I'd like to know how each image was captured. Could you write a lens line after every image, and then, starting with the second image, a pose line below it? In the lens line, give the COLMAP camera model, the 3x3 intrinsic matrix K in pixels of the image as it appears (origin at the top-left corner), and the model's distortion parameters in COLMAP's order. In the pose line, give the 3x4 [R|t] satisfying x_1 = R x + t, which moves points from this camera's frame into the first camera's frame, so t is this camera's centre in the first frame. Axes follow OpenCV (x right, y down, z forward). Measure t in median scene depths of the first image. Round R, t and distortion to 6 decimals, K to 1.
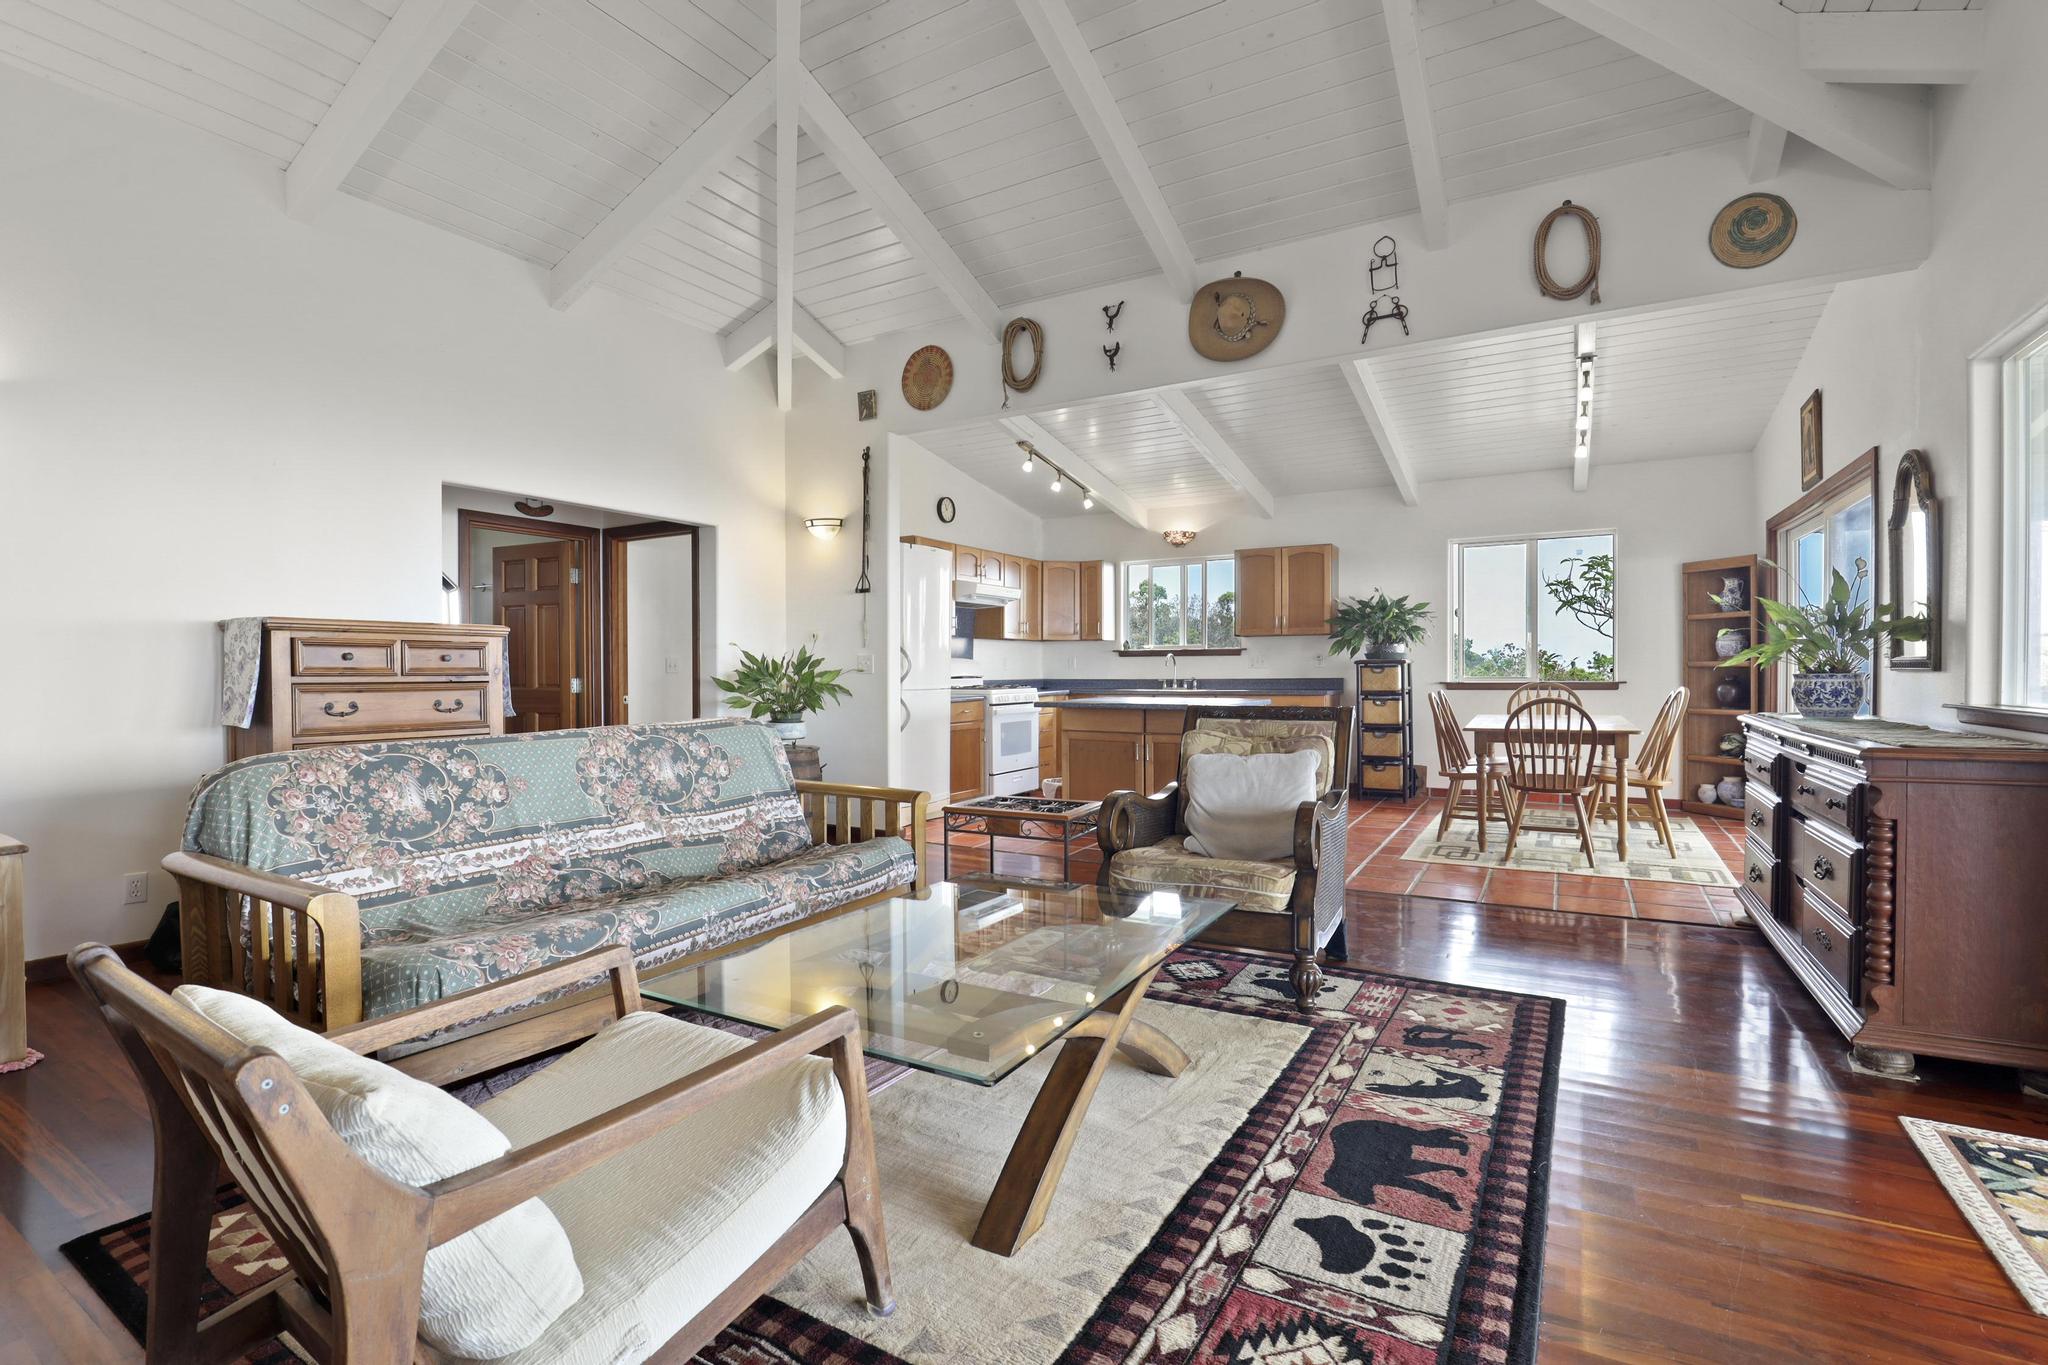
lens RADIAL K [[935.2, 0, 1011.4], [0, 935.2, 688.0], [0, 0, 1]] dist [-0.037432, 0.006709]
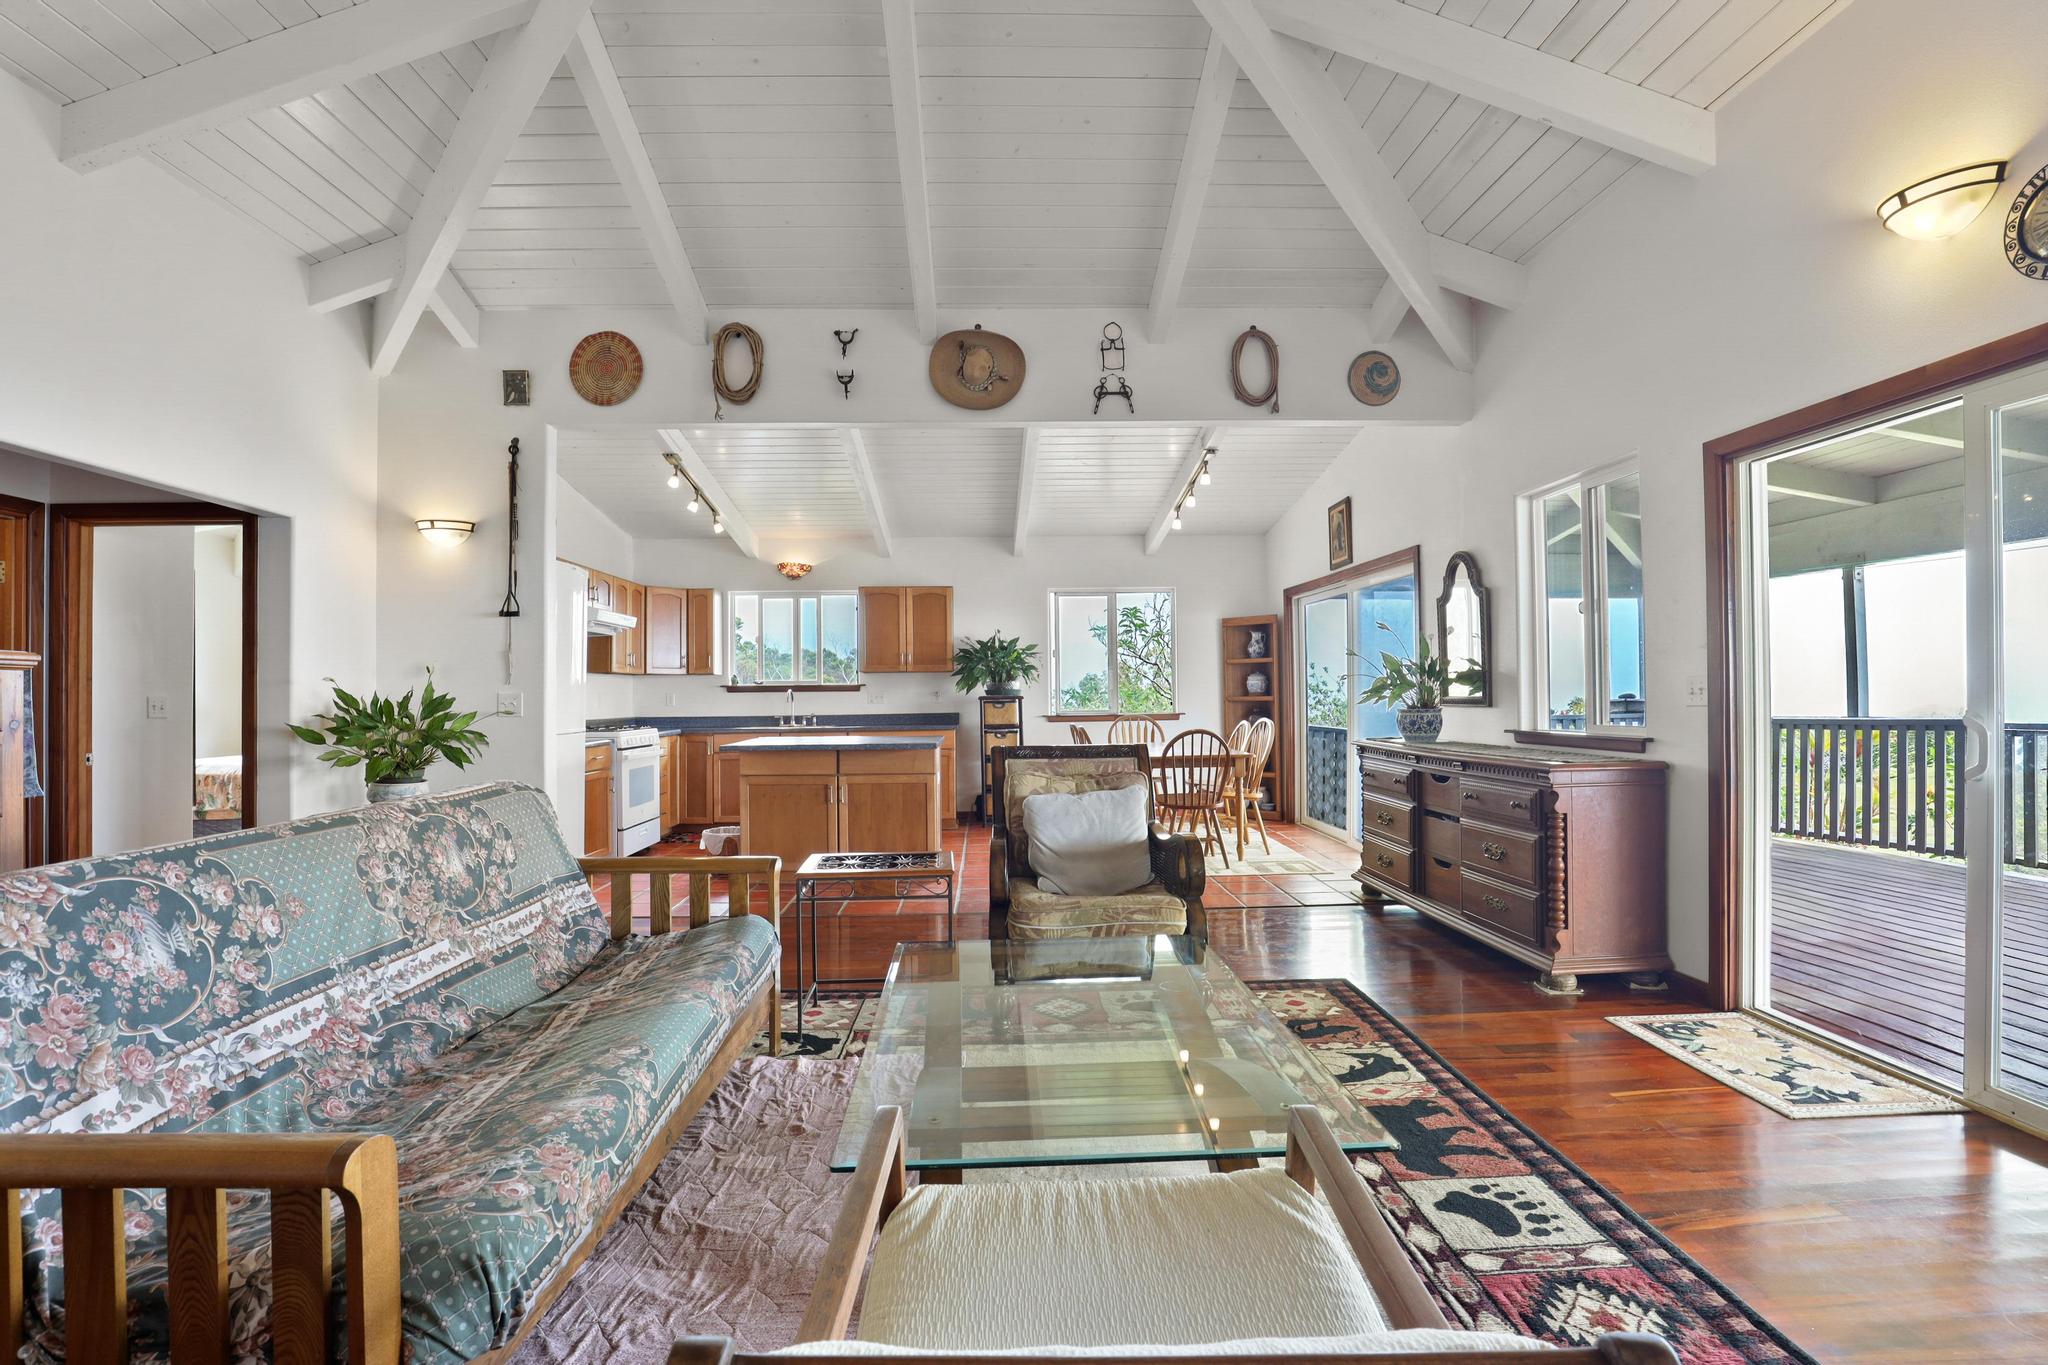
lens RADIAL K [[935.2, 0, 1011.4], [0, 935.2, 688.0], [0, 0, 1]] dist [-0.037432, 0.006709]
pose [[0.841729, 0.001772, 0.539897, -0.309887], [0.015909, 0.999479, -0.028083, -0.014872], [-0.539665, 0.032227, 0.841263, 0.129469]]
